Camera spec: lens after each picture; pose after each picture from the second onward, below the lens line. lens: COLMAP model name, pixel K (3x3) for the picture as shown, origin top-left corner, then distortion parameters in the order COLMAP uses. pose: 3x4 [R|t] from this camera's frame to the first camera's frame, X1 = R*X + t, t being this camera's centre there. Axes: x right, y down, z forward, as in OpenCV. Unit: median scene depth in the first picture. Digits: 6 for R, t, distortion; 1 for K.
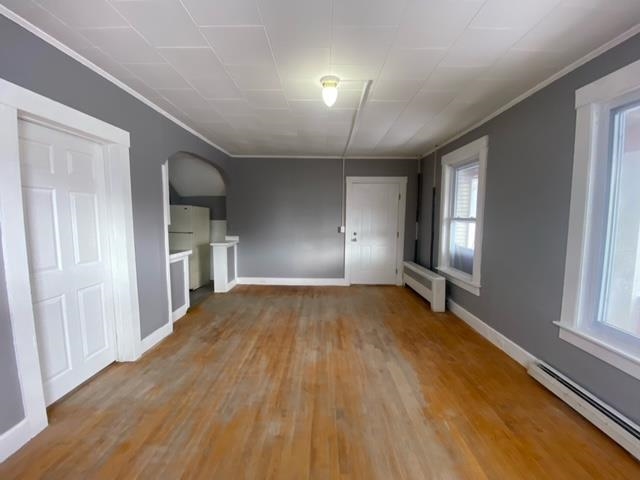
lens RADIAL K [[258.6, 0, 320.0], [0, 258.6, 240.0], [0, 0, 1]] dist [0.031206, -0.025363]
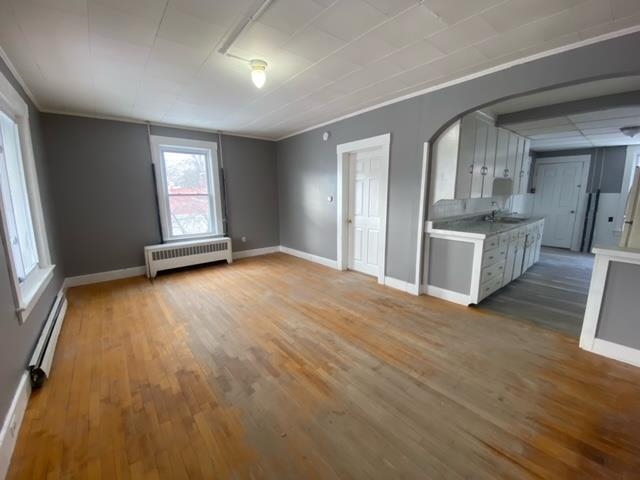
lens RADIAL K [[258.6, 0, 320.0], [0, 258.6, 240.0], [0, 0, 1]] dist [0.031206, -0.025363]
pose [[-0.766443, 0.113311, -0.632239, 0.481970], [-0.053367, 0.969679, 0.238484, -0.136140], [0.640091, 0.216525, -0.737157, 1.677168]]
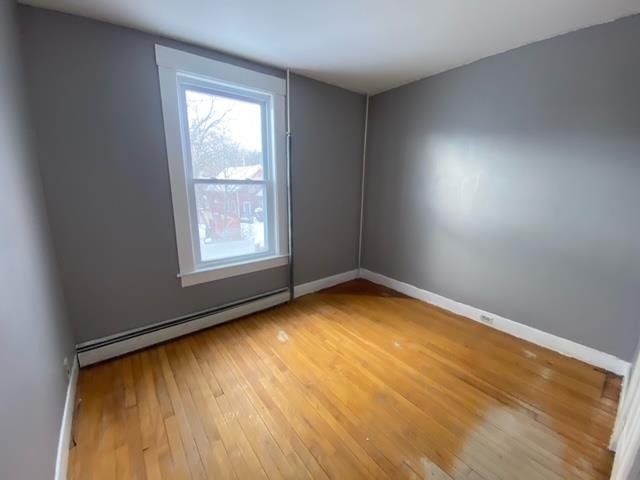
lens RADIAL K [[257.9, 0, 320.0], [0, 257.9, 240.0], [0, 0, 1]] dist [0.038866, -0.032429]
pose [[-0.786319, 0.117230, -0.606597, 0.345883], [-0.072904, 0.957367, 0.279524, -0.046597], [0.613505, 0.264018, -0.744249, 0.675094]]
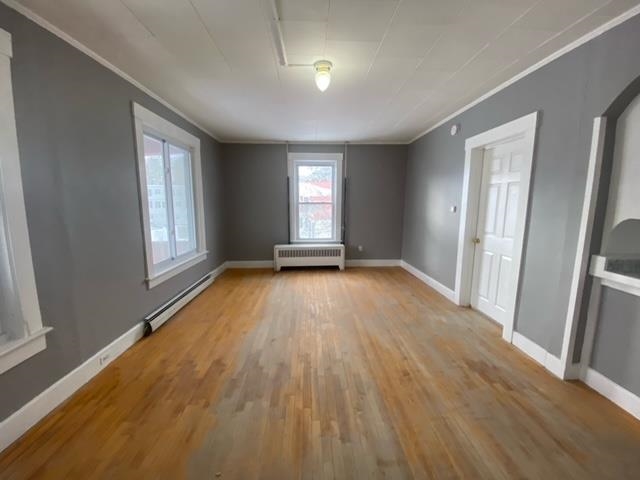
lens RADIAL K [[257.9, 0, 320.0], [0, 257.9, 240.0], [0, 0, 1]] dist [0.038866, -0.032429]
pose [[-0.998658, 0.000465, -0.051785, 0.080945], [-0.011675, 0.972198, 0.233869, -0.147498], [0.050454, 0.234160, -0.970888, 1.692029]]
